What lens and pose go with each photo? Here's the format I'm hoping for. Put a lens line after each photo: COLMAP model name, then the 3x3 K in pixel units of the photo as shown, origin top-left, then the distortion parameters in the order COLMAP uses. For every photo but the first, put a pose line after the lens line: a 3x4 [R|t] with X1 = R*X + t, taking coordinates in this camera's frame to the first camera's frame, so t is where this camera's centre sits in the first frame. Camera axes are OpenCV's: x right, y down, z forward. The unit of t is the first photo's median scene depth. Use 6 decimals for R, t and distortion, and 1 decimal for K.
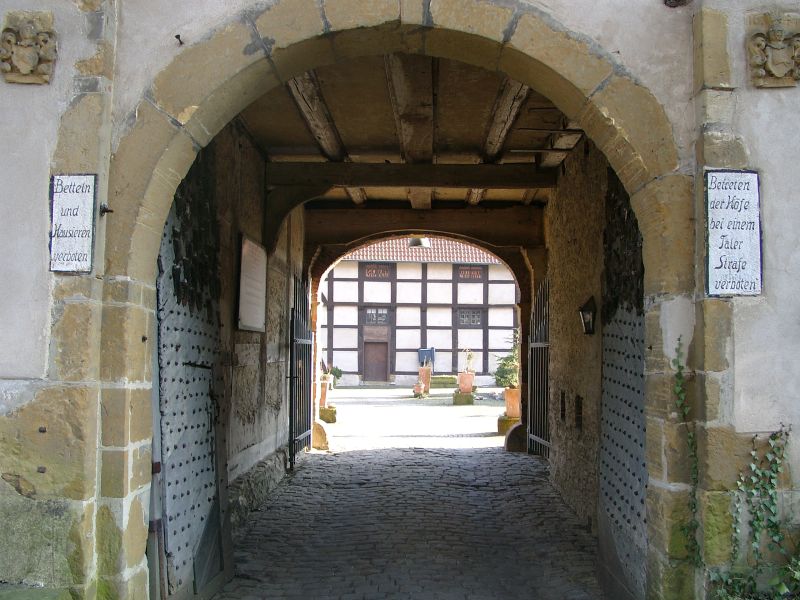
lens RADIAL K [[803.6, 0, 403.3], [0, 803.6, 324.0], [0, 0, 1]] dist [-0.203828, 0.239591]
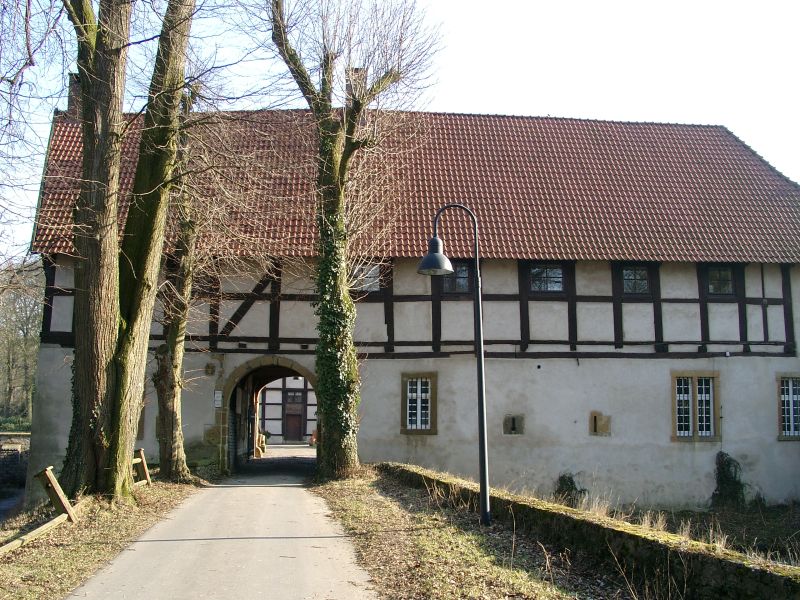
lens RADIAL K [[803.6, 0, 403.3], [0, 803.6, 324.0], [0, 0, 1]] dist [-0.203828, 0.239591]
pose [[0.996797, 0.006420, 0.079712, 0.050110], [0.000471, 0.996285, -0.086121, -0.017458], [-0.079969, 0.085883, 0.993091, -0.518186]]
